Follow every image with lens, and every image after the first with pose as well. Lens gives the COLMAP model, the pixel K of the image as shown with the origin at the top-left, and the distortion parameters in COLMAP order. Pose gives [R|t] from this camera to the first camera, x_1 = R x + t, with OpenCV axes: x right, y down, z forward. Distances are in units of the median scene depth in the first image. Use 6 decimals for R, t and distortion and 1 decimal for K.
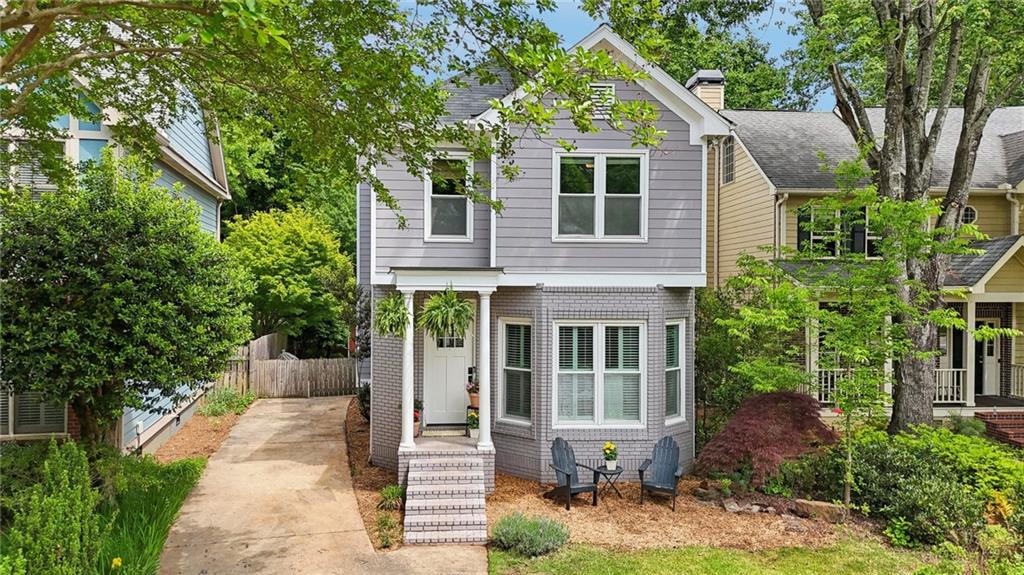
lens RADIAL K [[700.3, 0, 512.0], [0, 700.3, 287.5], [0, 0, 1]] dist [0.045833, -0.004925]
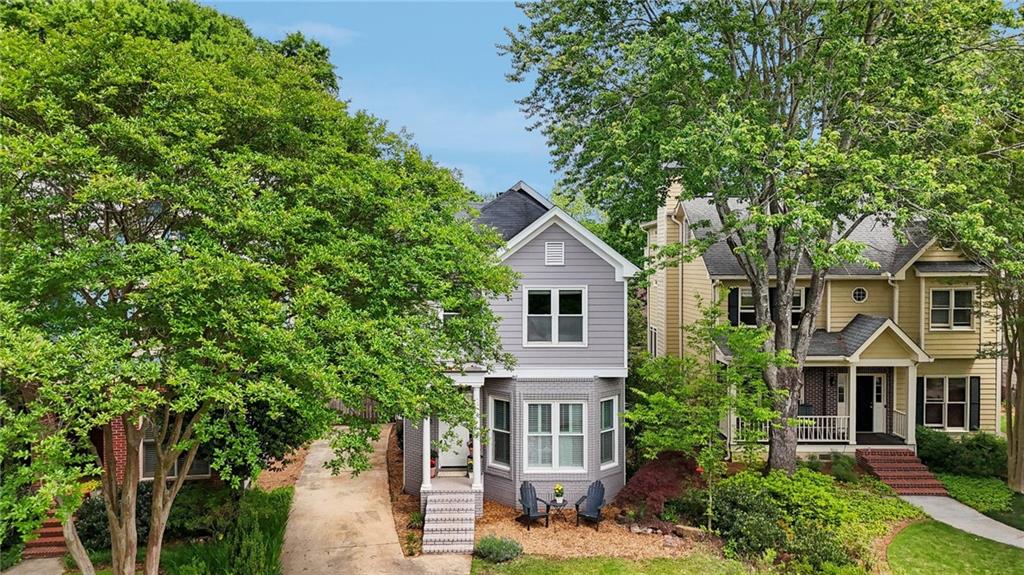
lens RADIAL K [[700.3, 0, 512.0], [0, 700.3, 287.5], [0, 0, 1]] dist [0.045833, -0.004925]
pose [[0.998321, -0.006912, -0.057502, 0.128759], [0.008730, 0.999468, 0.031420, -0.253662], [0.057255, -0.031869, 0.997851, -0.506201]]
